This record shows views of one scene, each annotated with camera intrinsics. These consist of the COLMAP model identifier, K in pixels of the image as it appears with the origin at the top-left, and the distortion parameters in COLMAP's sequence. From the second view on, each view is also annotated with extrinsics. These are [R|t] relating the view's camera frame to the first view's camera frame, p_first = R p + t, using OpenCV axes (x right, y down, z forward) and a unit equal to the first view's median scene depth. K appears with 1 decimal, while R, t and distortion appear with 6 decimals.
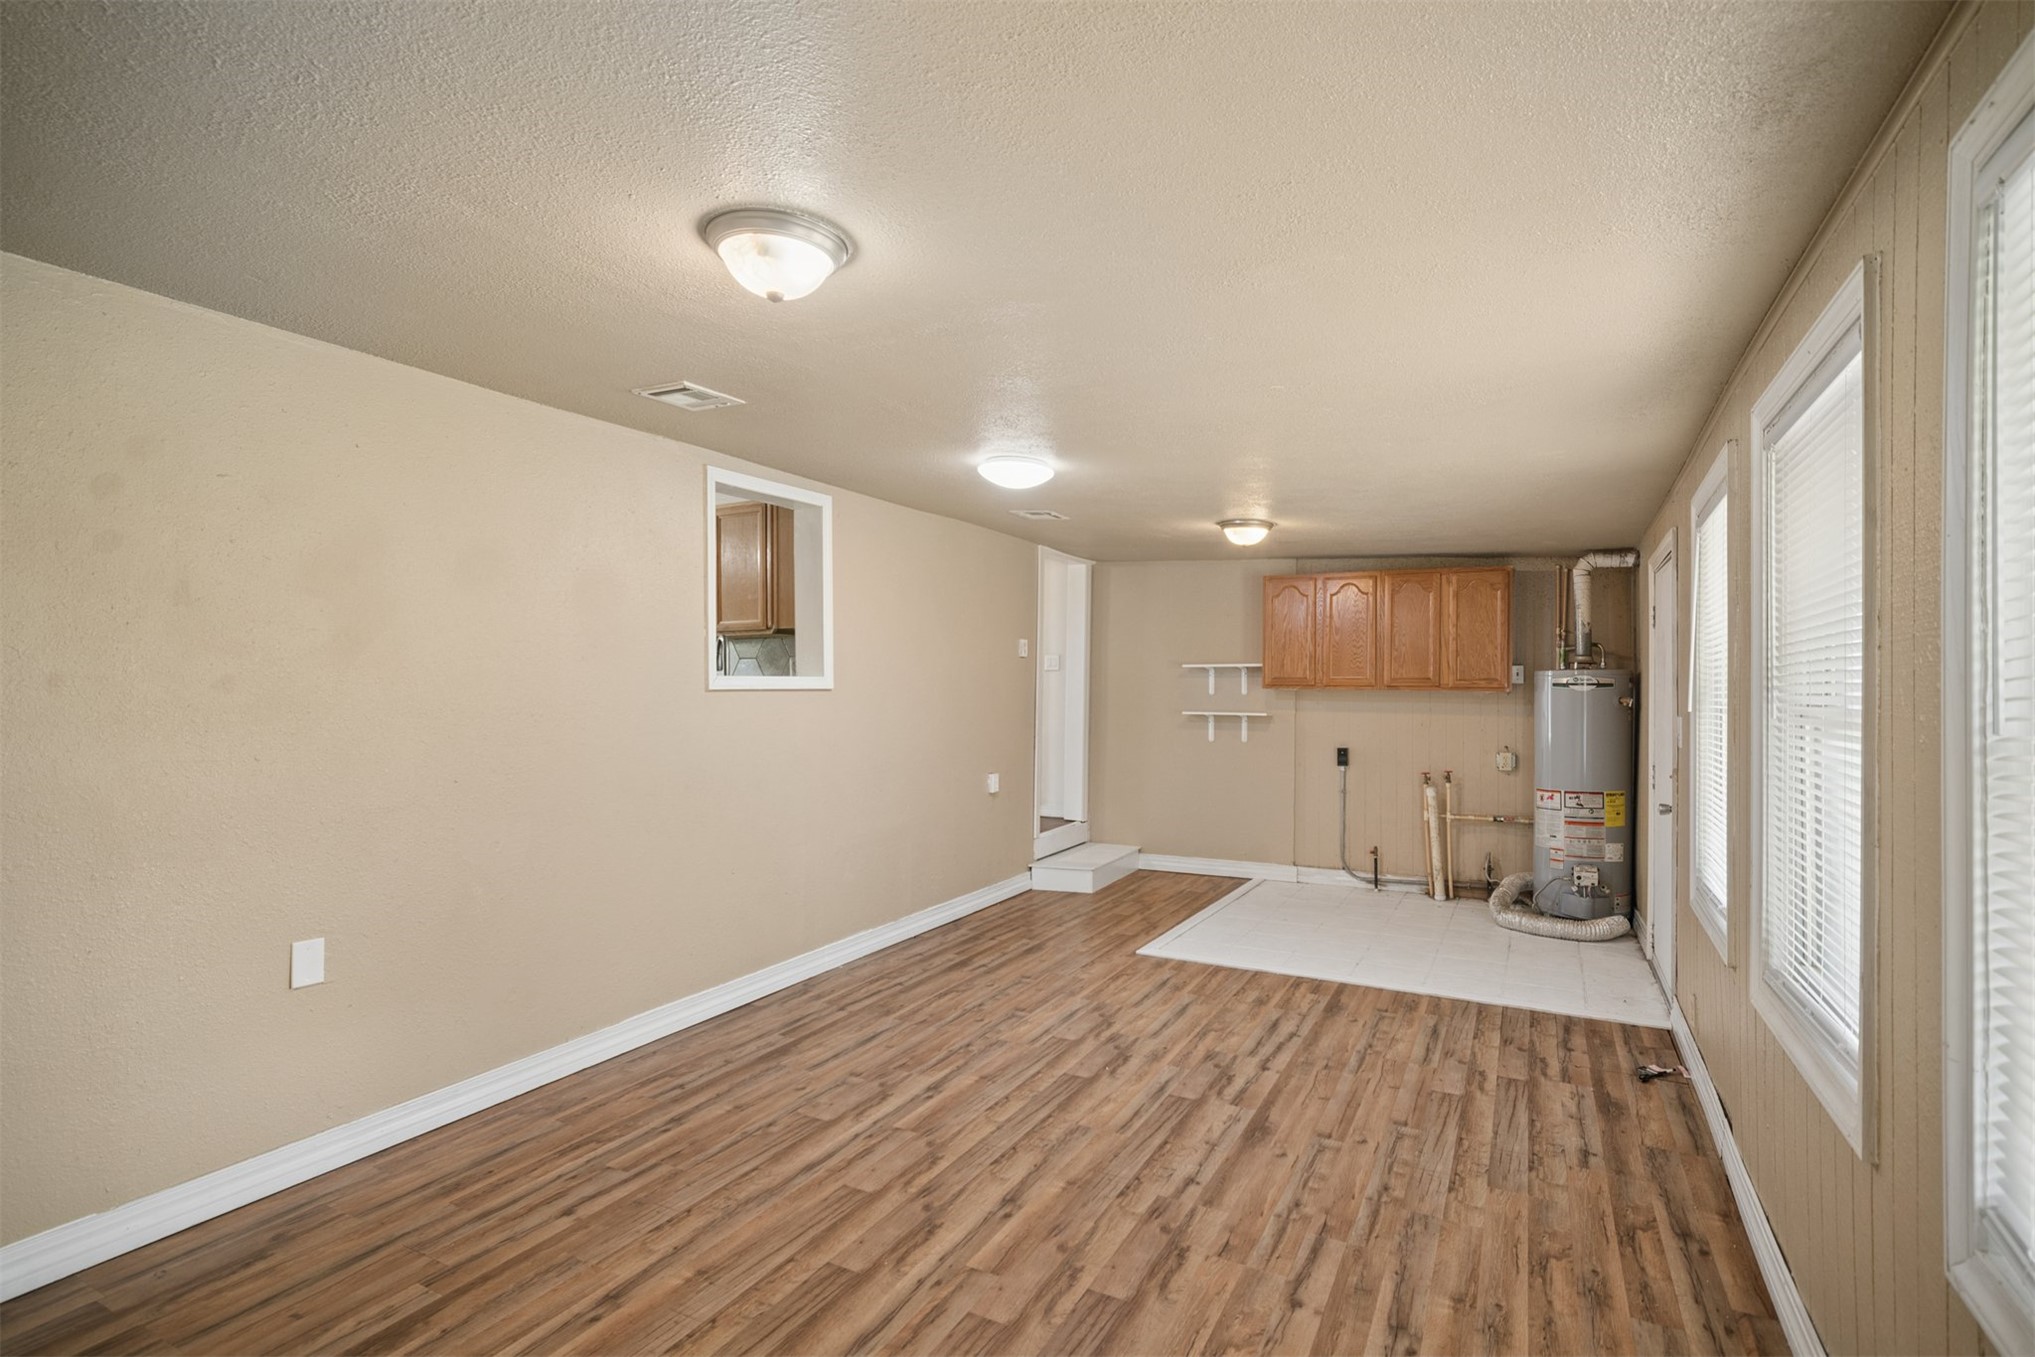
lens RADIAL K [[954.6, 0, 1015.7], [0, 954.6, 689.0], [0, 0, 1]] dist [-0.014671, 0.010119]
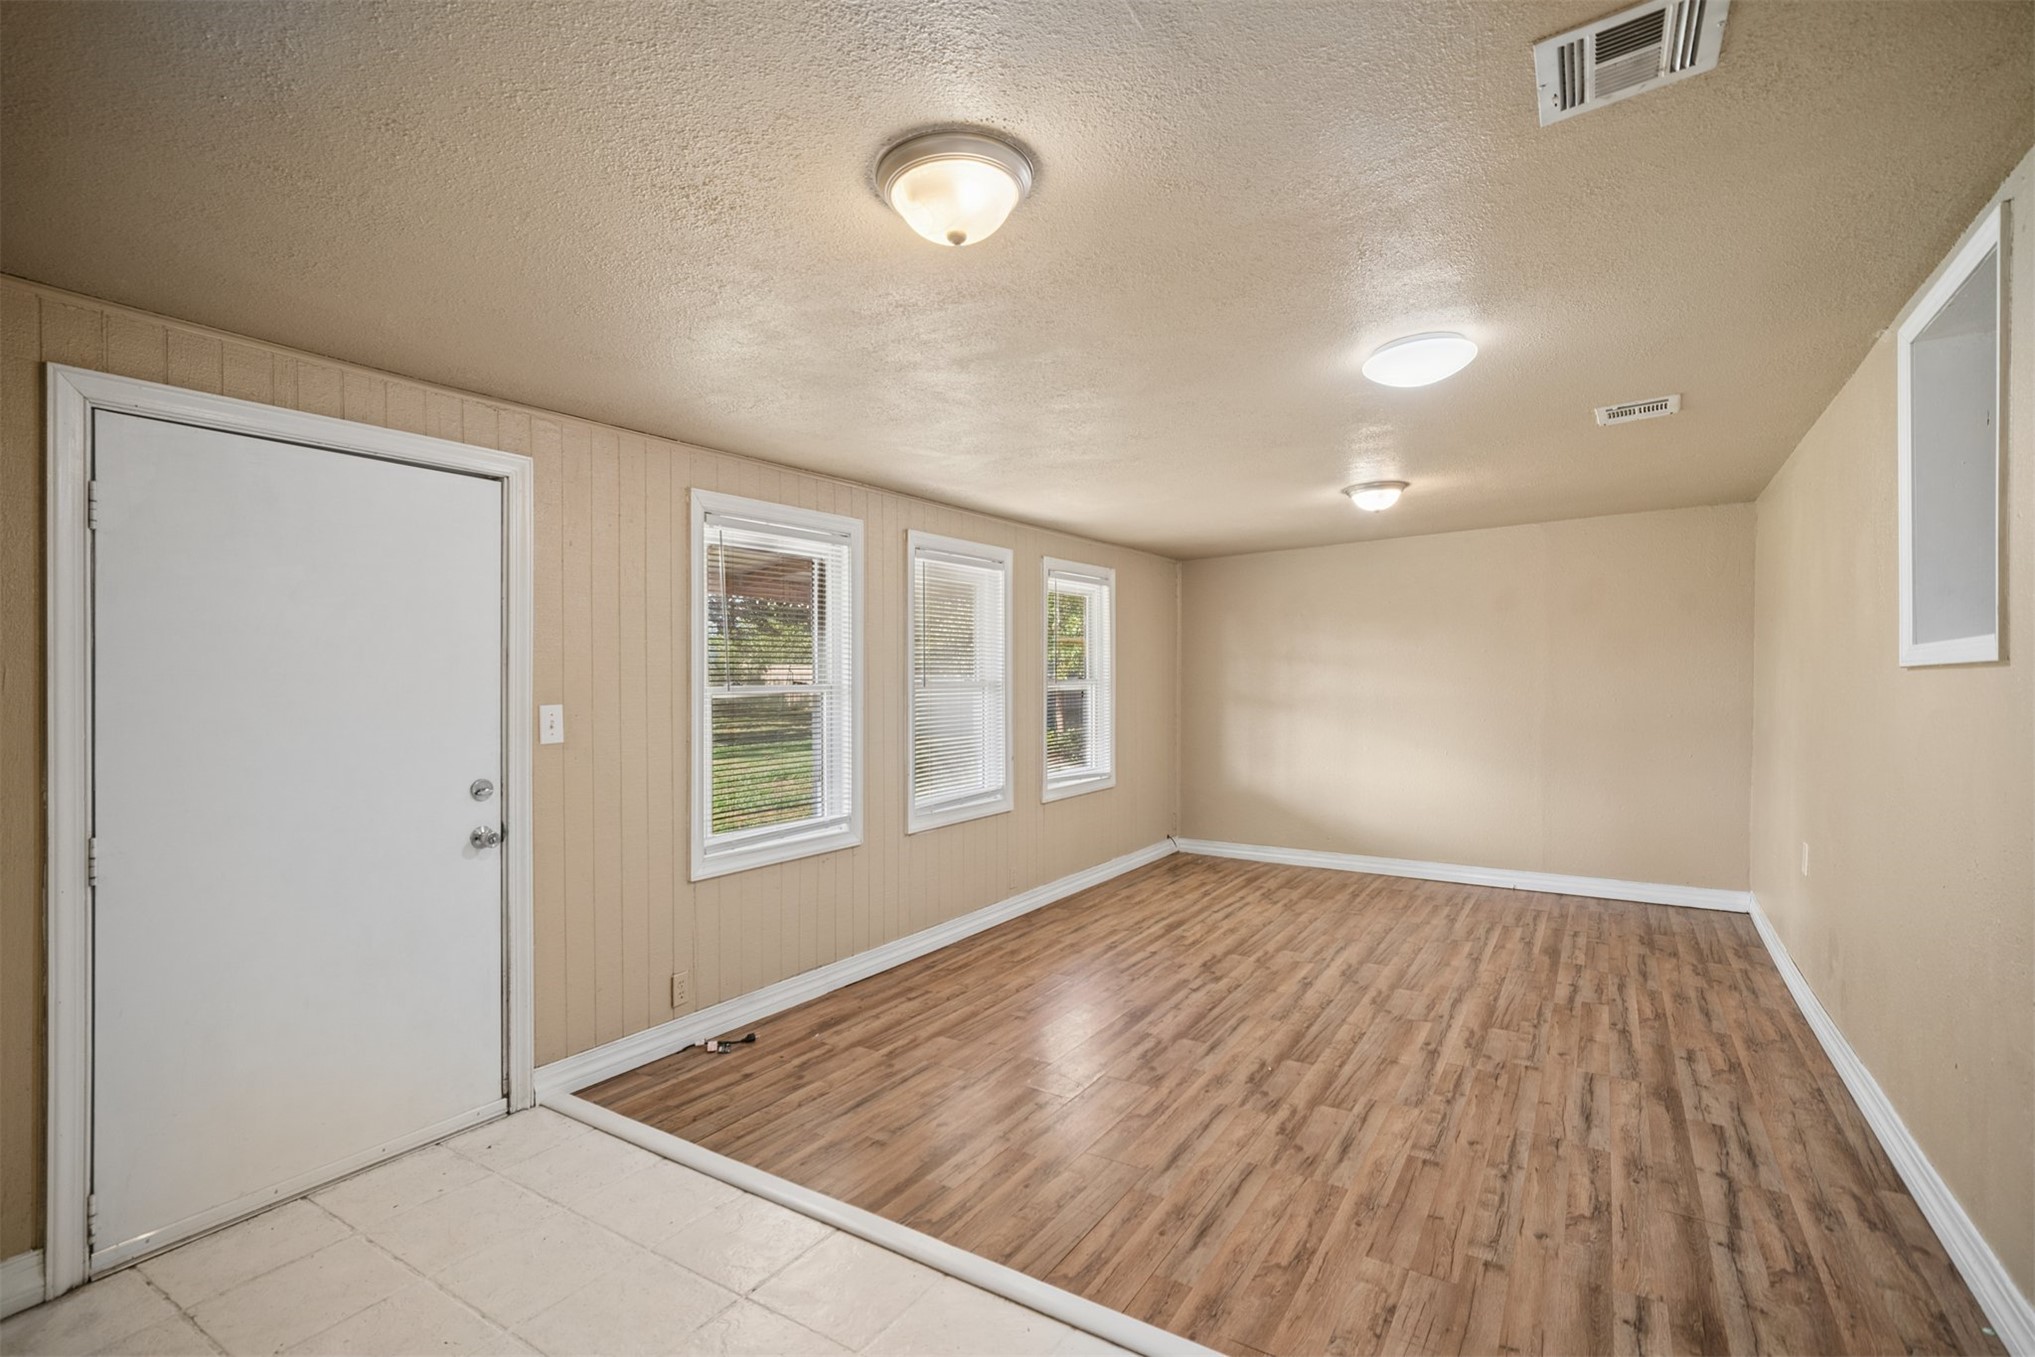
lens RADIAL K [[954.6, 0, 1018.4], [0, 954.6, 682.1], [0, 0, 1]] dist [-0.014671, 0.010119]
pose [[-0.998248, 0.000728, 0.059170, 0.300916], [0.000683, 0.999999, -0.000789, 0.013417], [-0.059171, -0.000747, -0.998248, 2.038288]]
